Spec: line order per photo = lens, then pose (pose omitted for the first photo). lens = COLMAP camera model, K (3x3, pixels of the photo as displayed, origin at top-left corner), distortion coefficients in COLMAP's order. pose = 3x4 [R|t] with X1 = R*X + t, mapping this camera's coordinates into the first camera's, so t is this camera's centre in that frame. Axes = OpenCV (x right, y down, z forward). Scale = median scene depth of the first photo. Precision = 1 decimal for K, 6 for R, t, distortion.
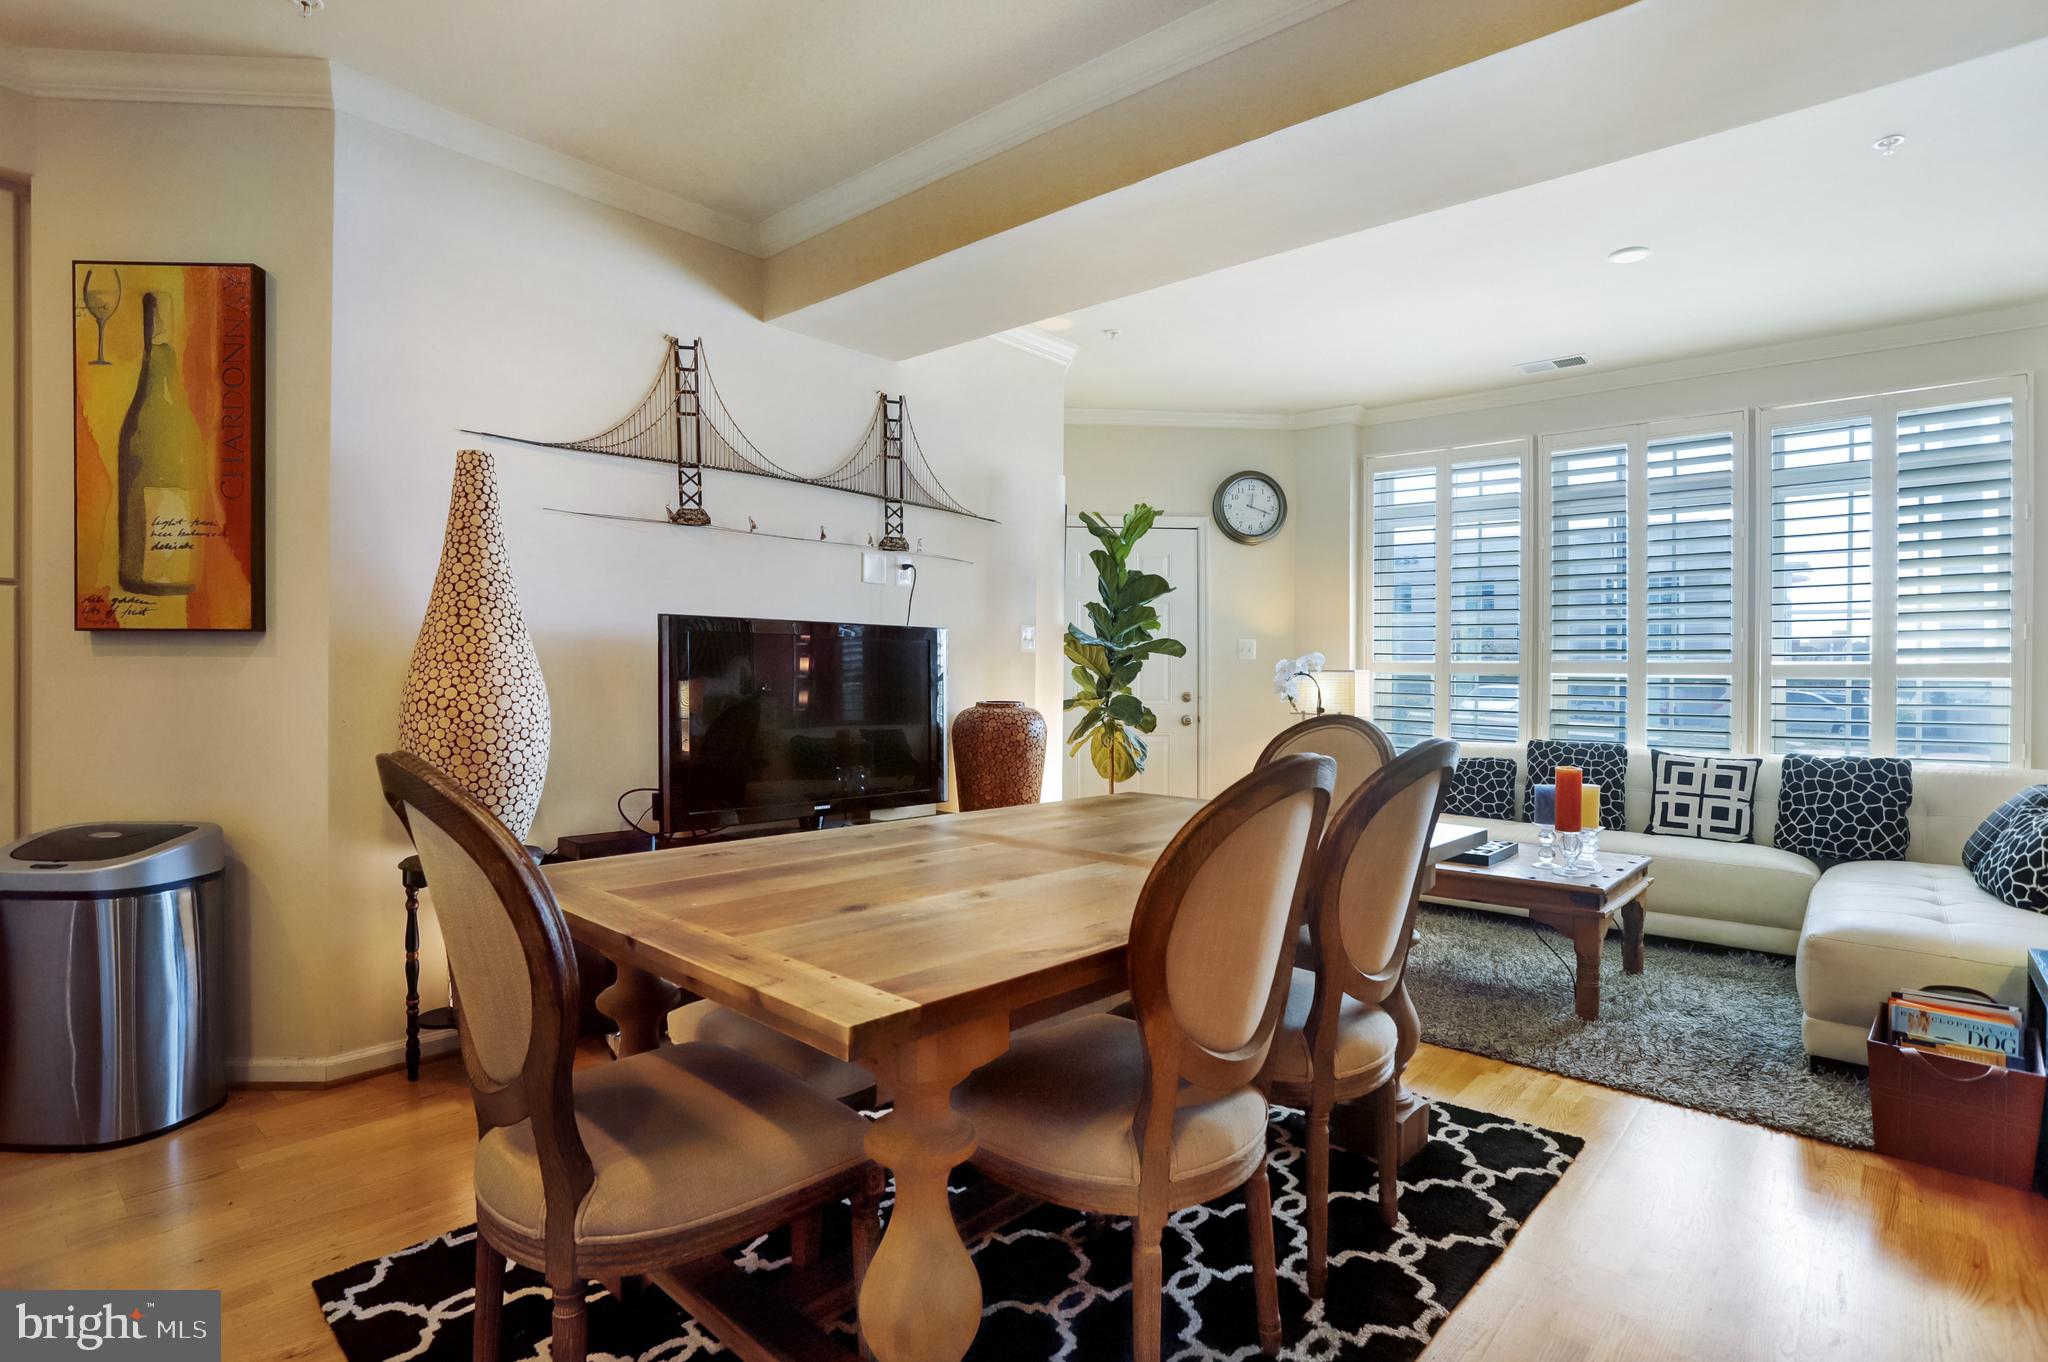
lens RADIAL K [[1069.0, 0, 974.7], [0, 1069.0, 687.9], [0, 0, 1]] dist [-0.068197, 0.040878]
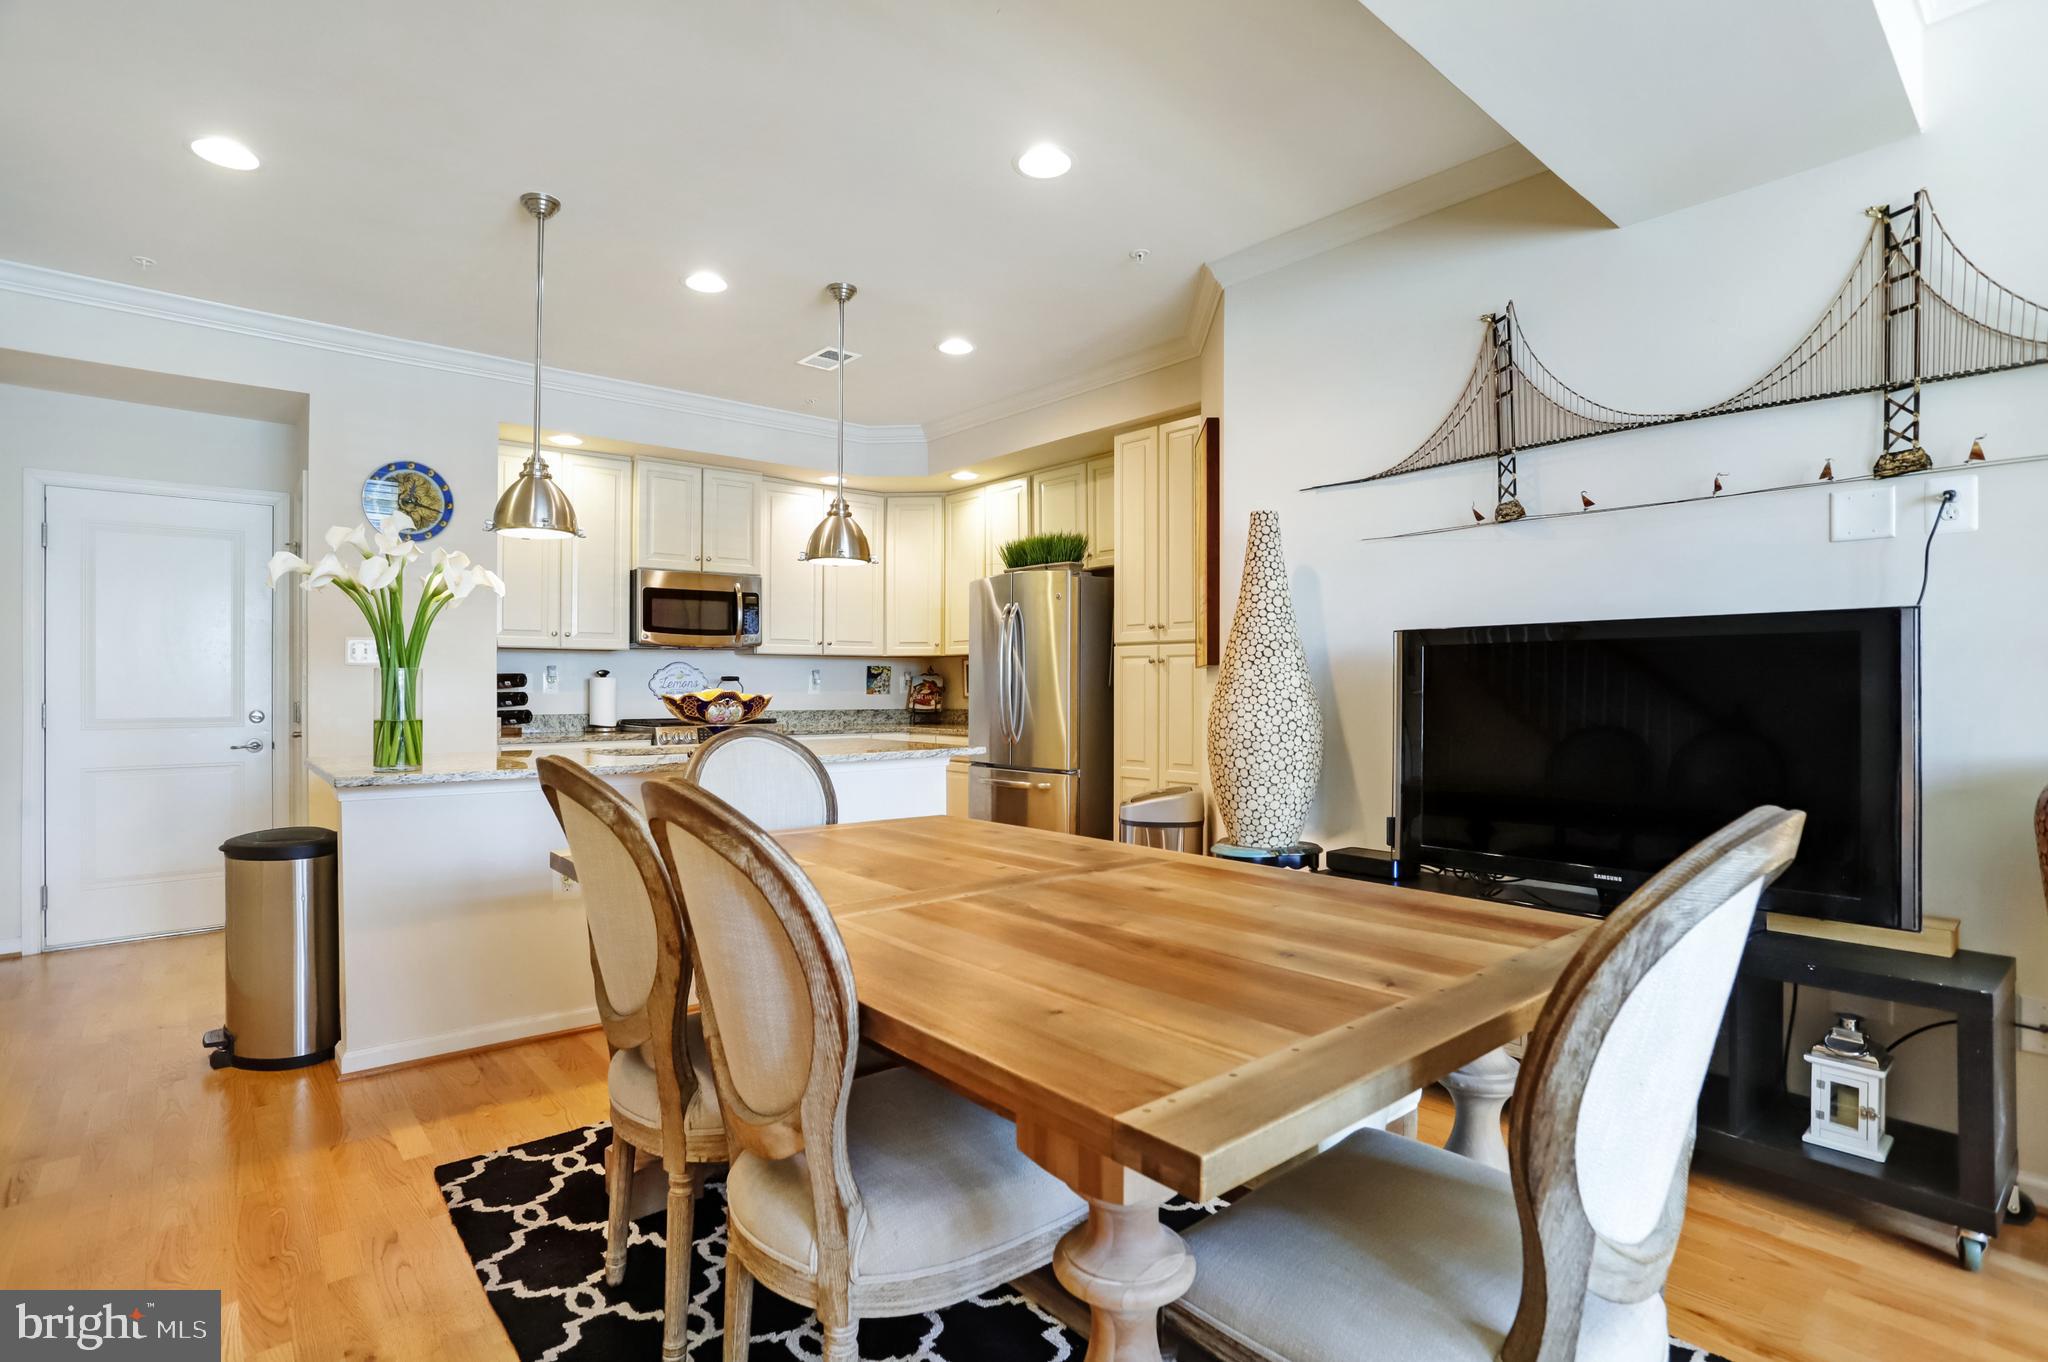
lens RADIAL K [[1033.5, 0, 1011.5], [0, 1033.5, 670.5], [0, 0, 1]] dist [-0.057898, 0.028343]
pose [[-0.133206, -0.026417, -0.990736, 0.650355], [-0.012990, 0.999605, -0.024907, -0.005861], [0.991003, 0.009552, -0.133497, 0.760531]]
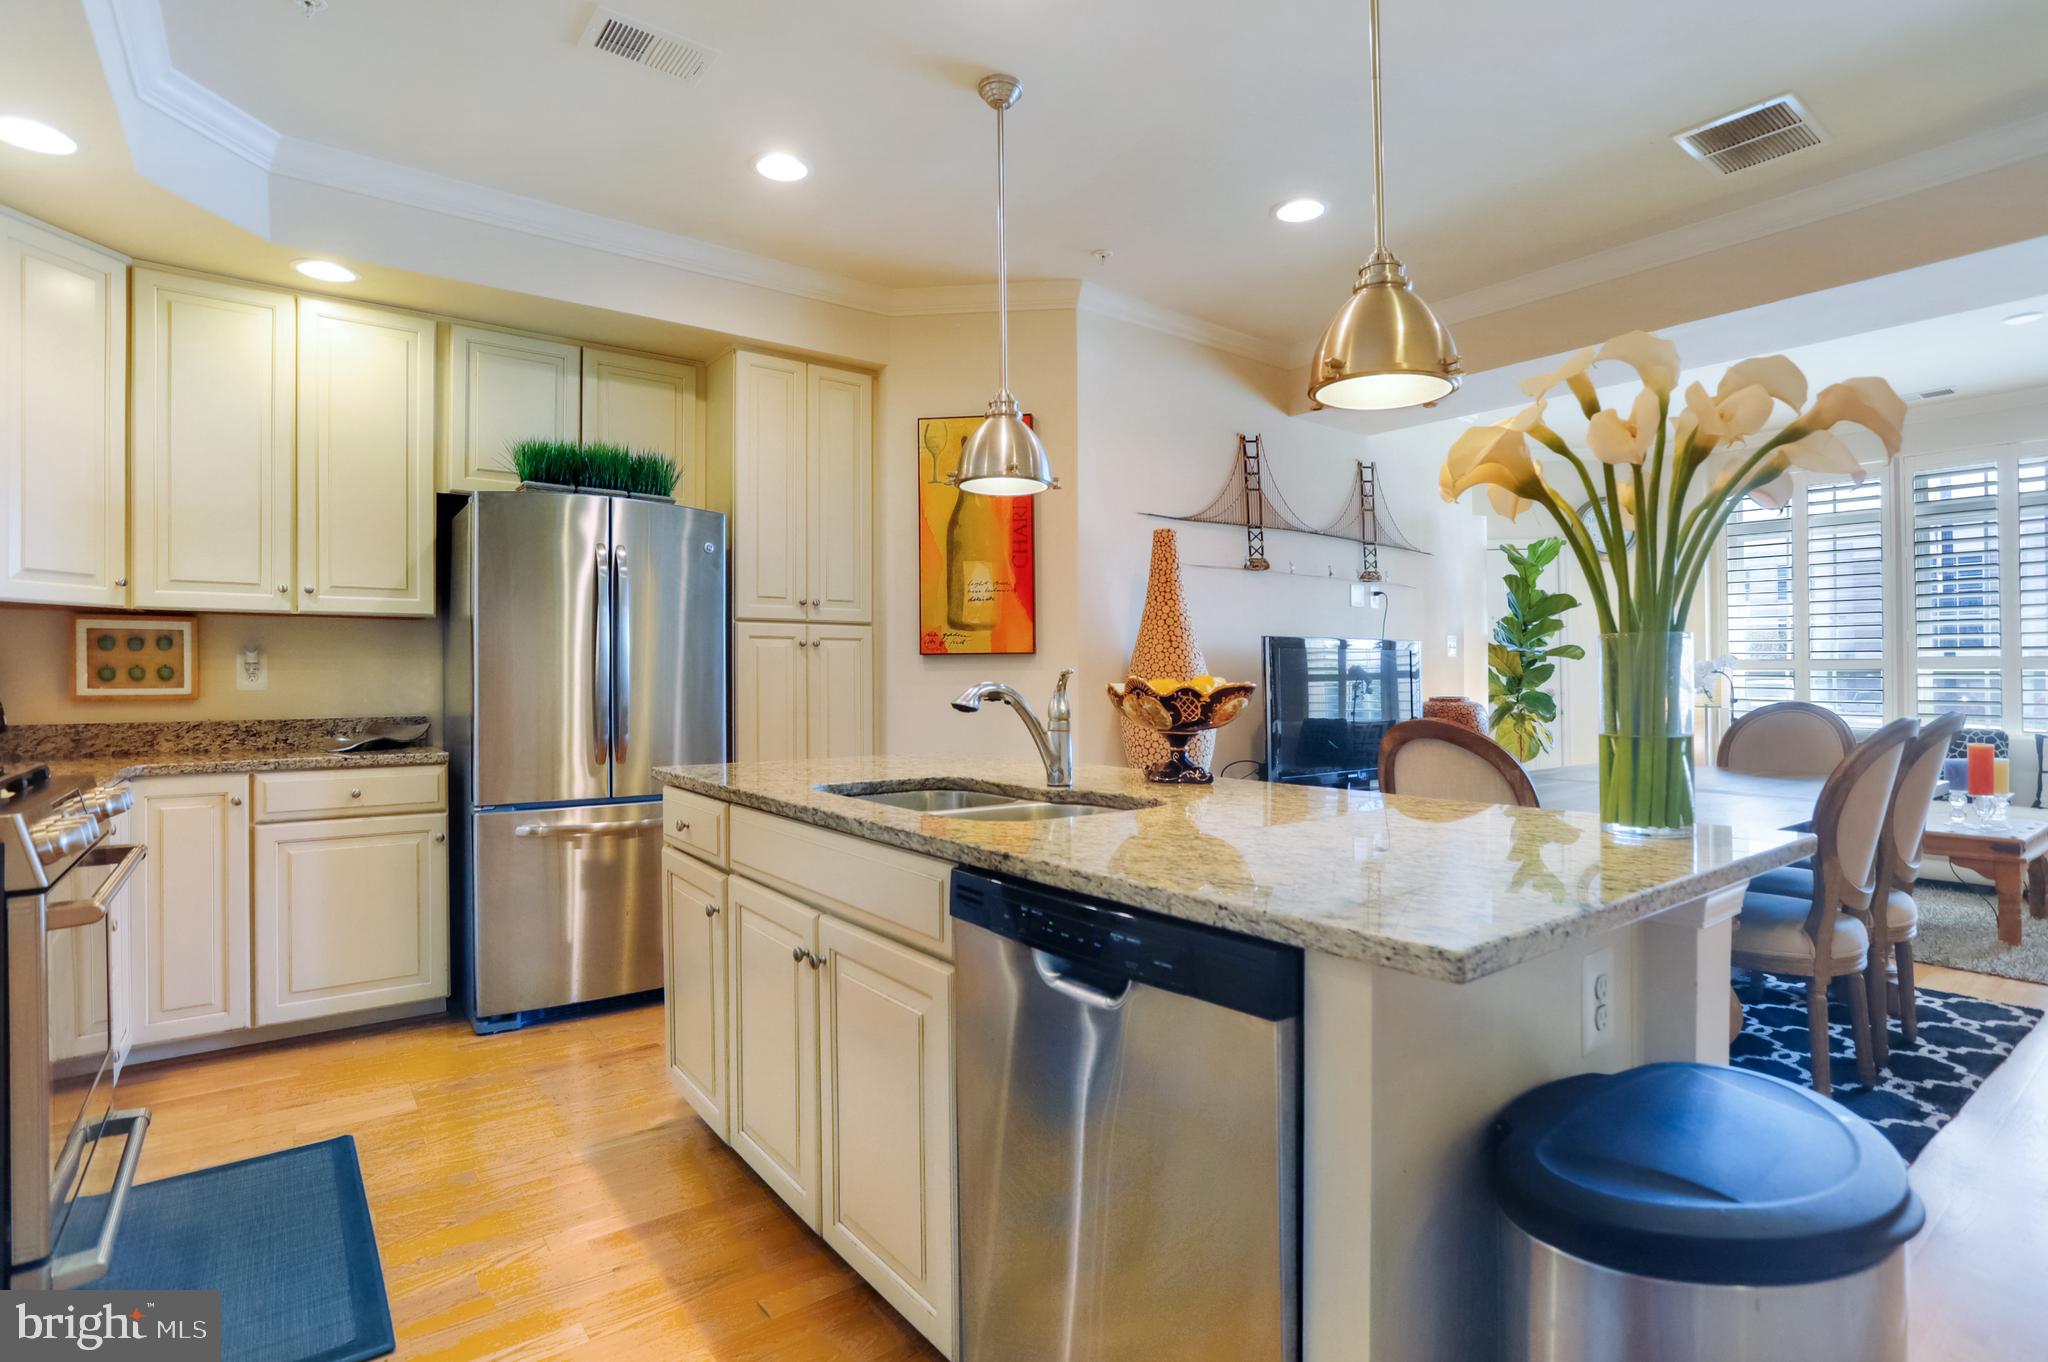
lens RADIAL K [[1033.5, 0, 1011.5], [0, 1033.5, 670.5], [0, 0, 1]] dist [-0.057898, 0.028343]
pose [[0.984231, -0.013820, -0.176348, -0.362993], [0.010313, 0.999731, -0.020785, 0.001110], [0.176588, 0.018638, 0.984108, -0.385790]]
